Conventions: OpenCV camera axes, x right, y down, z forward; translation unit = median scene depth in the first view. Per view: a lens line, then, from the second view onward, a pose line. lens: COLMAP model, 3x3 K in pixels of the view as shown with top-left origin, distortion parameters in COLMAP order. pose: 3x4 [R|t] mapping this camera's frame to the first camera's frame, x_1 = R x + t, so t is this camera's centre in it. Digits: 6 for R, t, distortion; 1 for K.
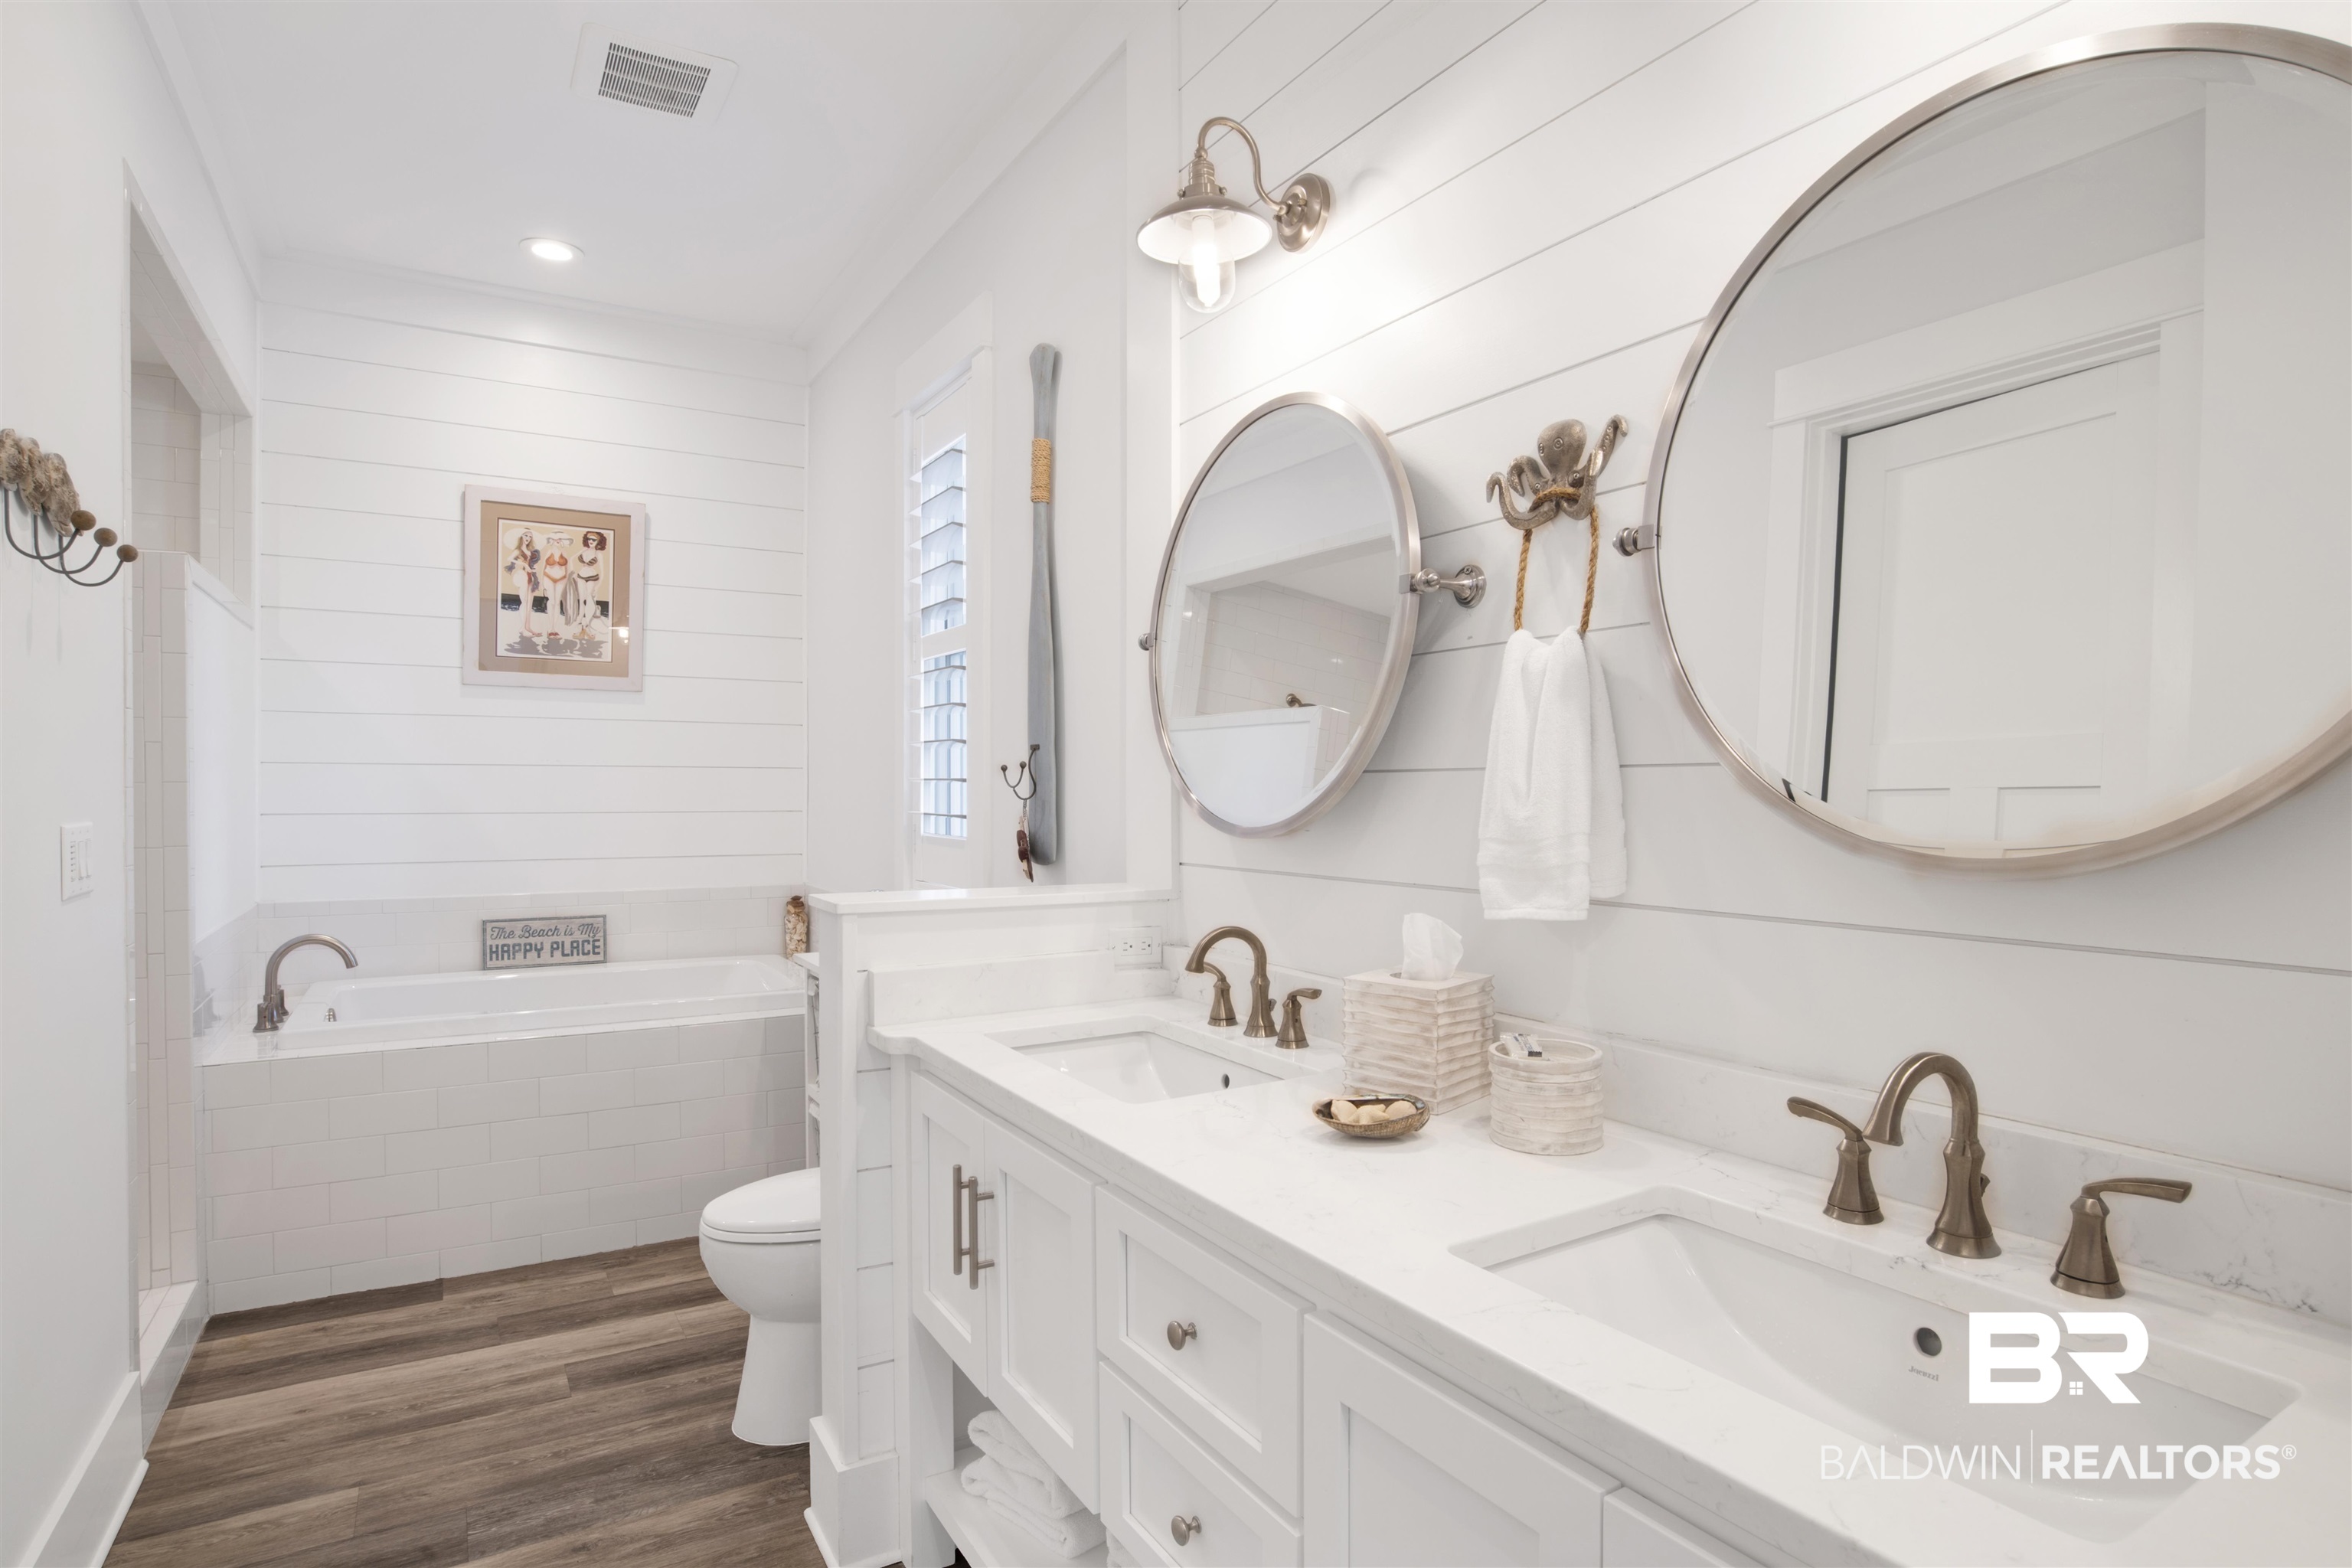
lens RADIAL K [[1245.0, 0, 1163.1], [0, 1245.0, 798.4], [0, 0, 1]] dist [-0.055642, 0.014322]
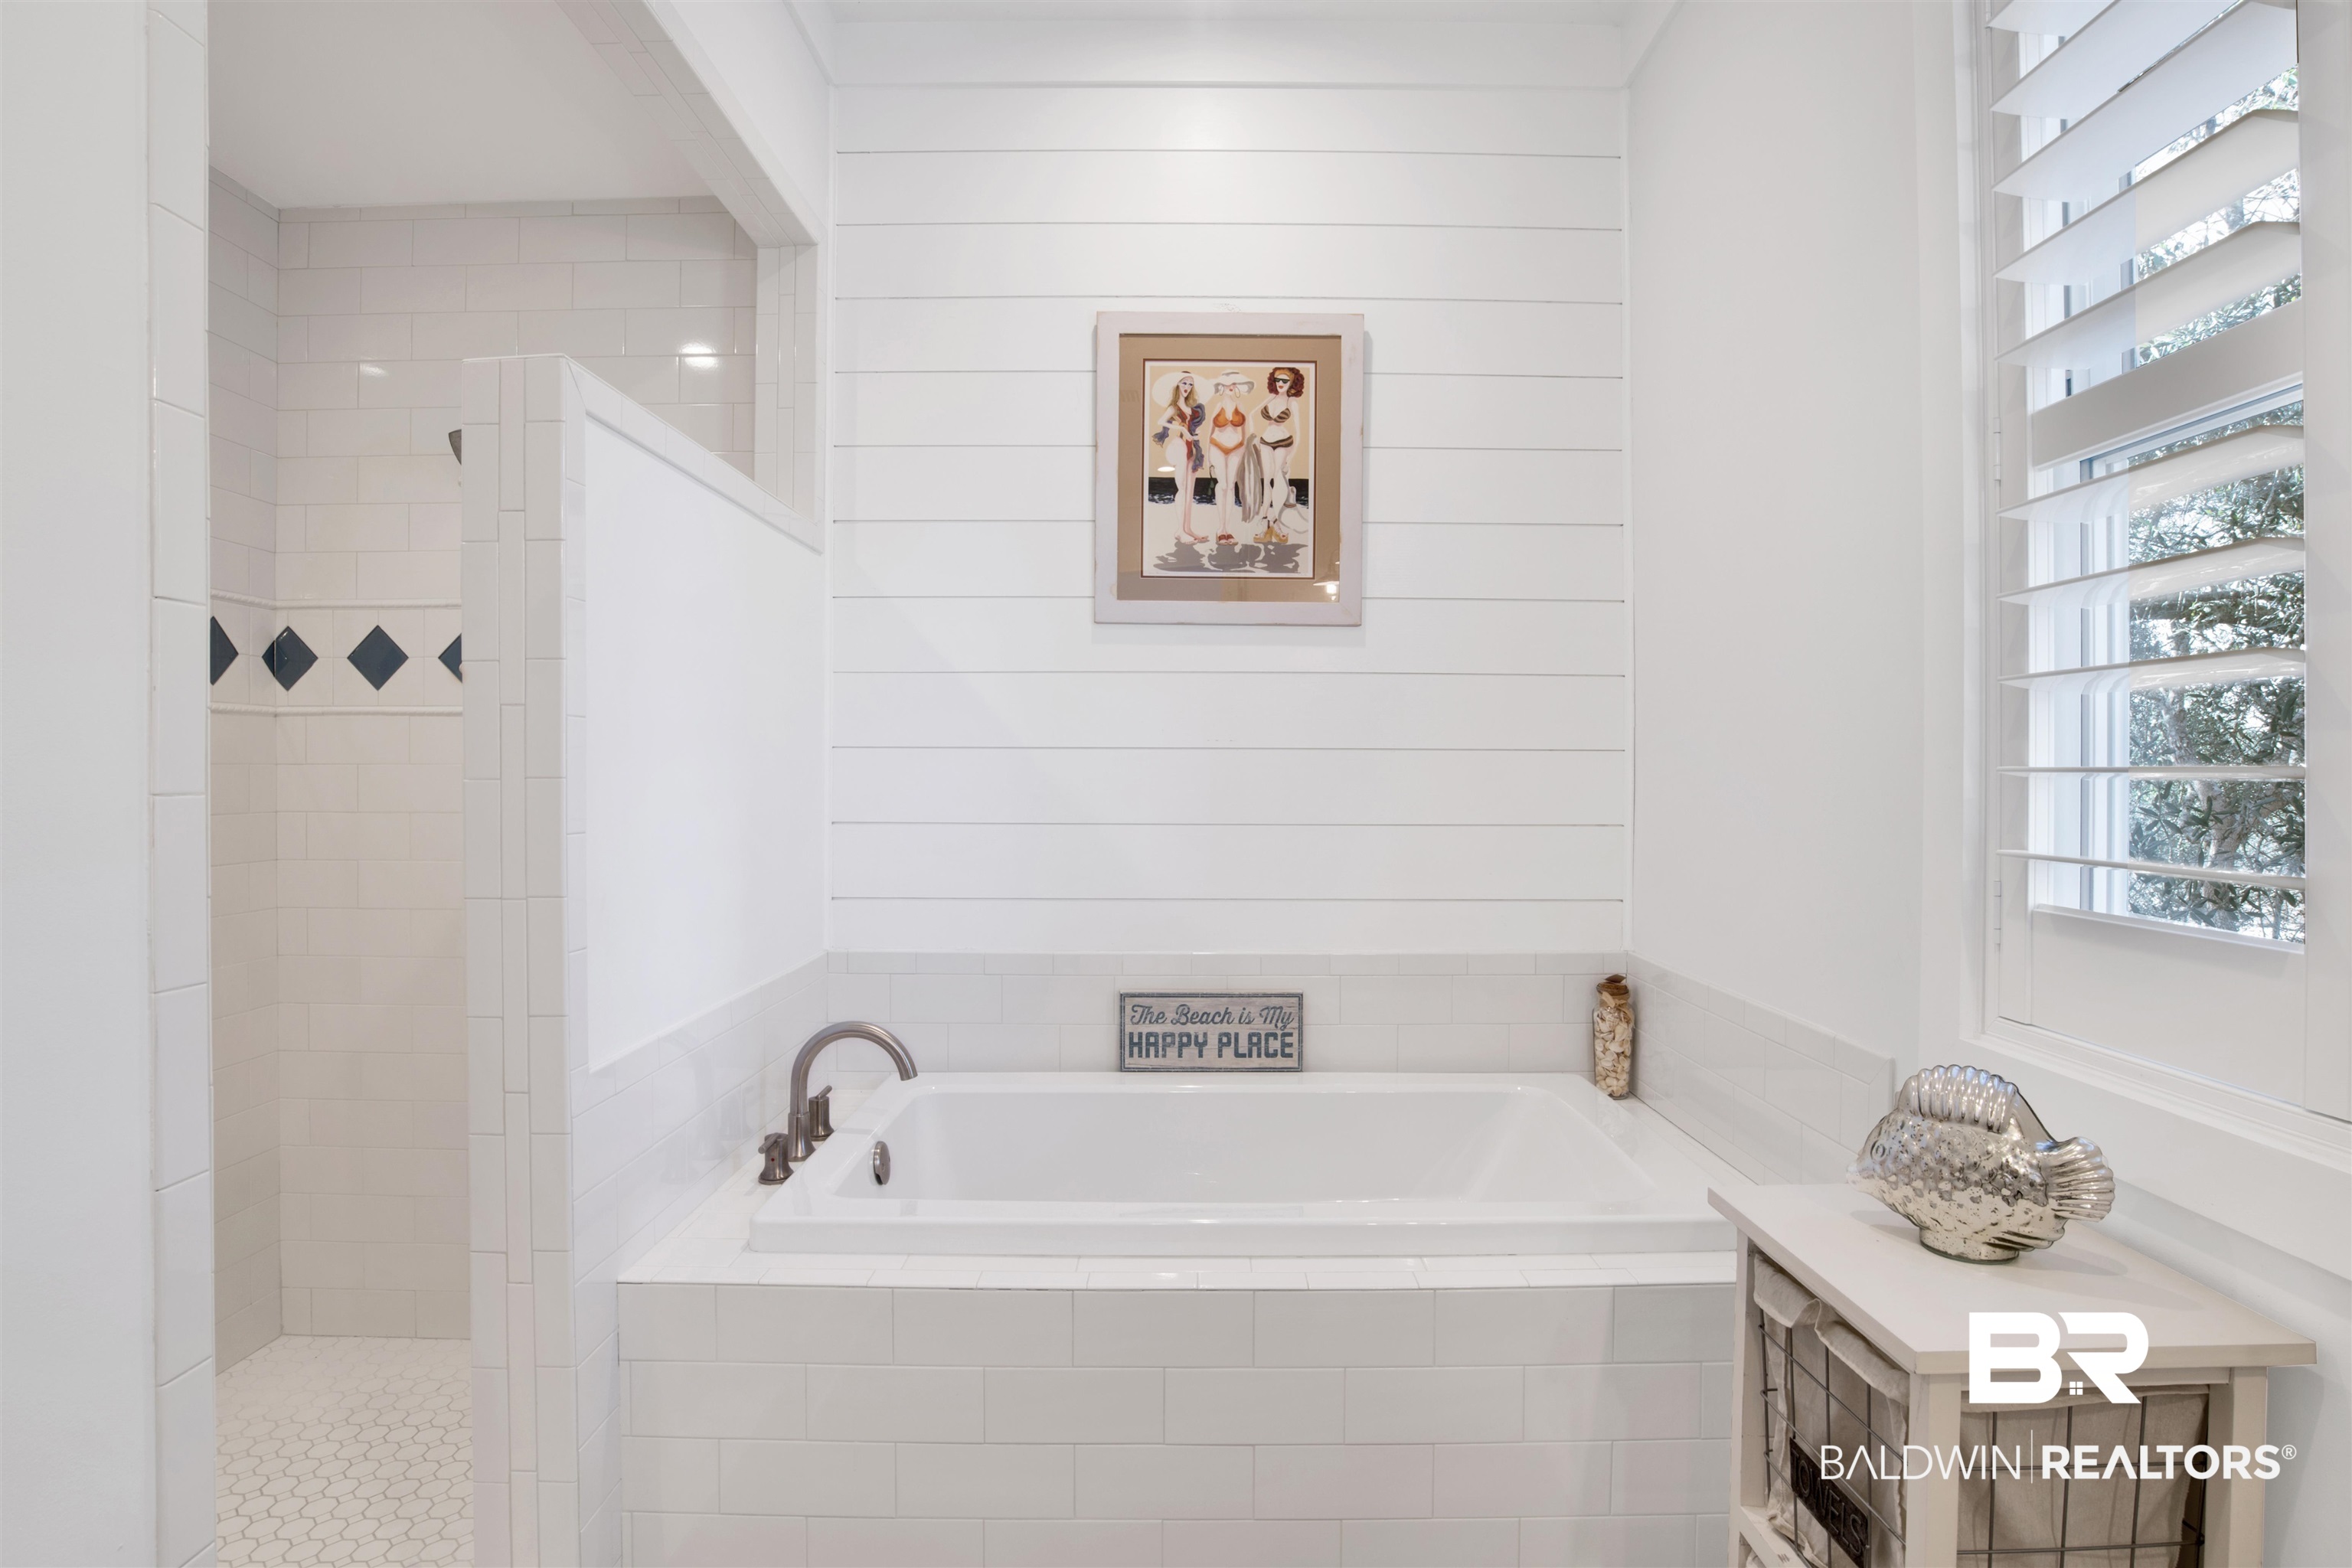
lens RADIAL K [[1245.0, 0, 1178.1], [0, 1245.0, 783.1], [0, 0, 1]] dist [-0.055642, 0.014322]
pose [[0.856825, 0.002693, -0.515600, -0.192898], [-0.004523, 0.999987, -0.002294, -0.007607], [0.515587, 0.004297, 0.856826, 0.450961]]
